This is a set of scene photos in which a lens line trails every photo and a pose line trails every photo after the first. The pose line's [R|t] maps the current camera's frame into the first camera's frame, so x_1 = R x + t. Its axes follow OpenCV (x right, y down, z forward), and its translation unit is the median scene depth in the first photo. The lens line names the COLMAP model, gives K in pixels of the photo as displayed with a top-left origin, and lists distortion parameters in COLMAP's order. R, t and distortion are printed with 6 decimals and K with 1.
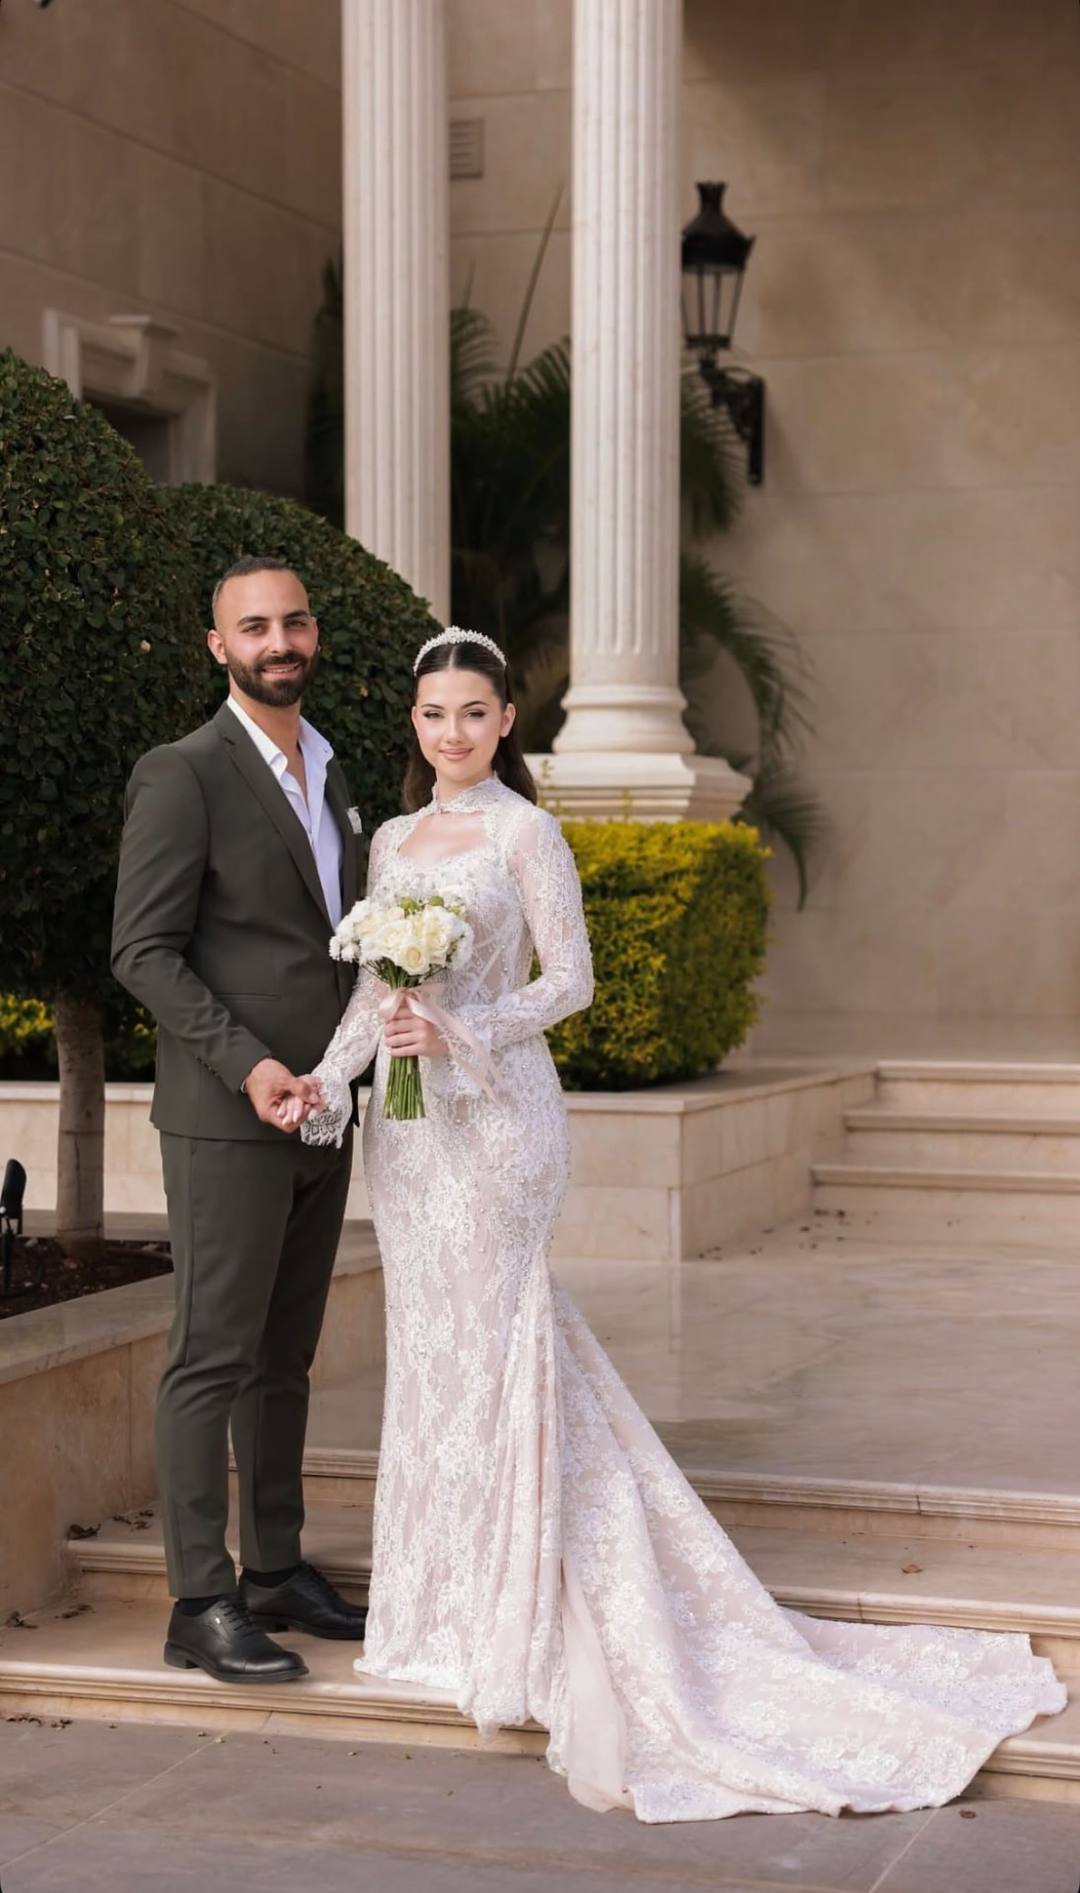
lens RADIAL K [[3622.8, 0, 540.7], [0, 3622.8, 949.1], [0, 0, 1]] dist [0.226115, 0.000000]
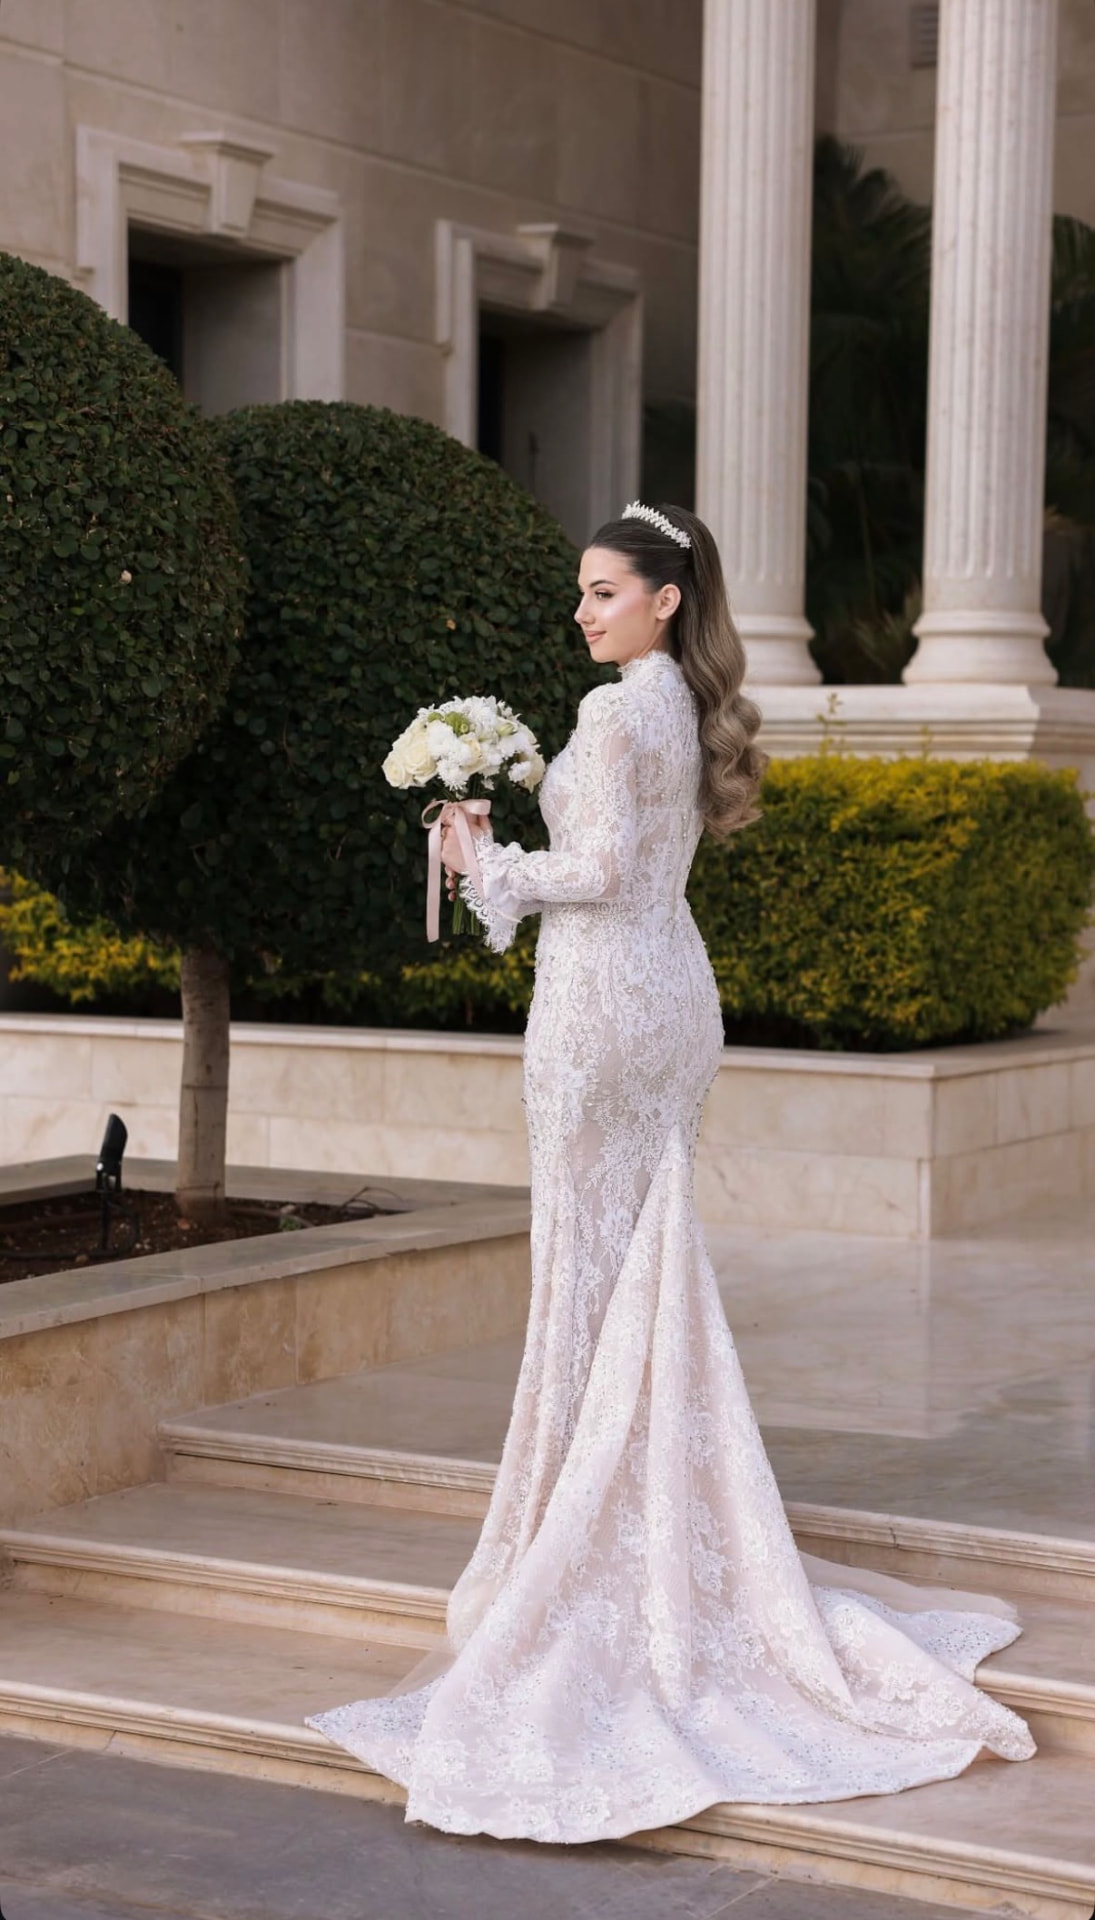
lens RADIAL K [[3674.5, 0, 547.2], [0, 3674.5, 957.8], [0, 0, 1]] dist [0.226115, 0.000000]
pose [[0.978038, 0.019680, -0.207496, 0.136457], [-0.014750, 0.999572, 0.025280, -0.007720], [0.207905, -0.021664, 0.977909, 0.064683]]
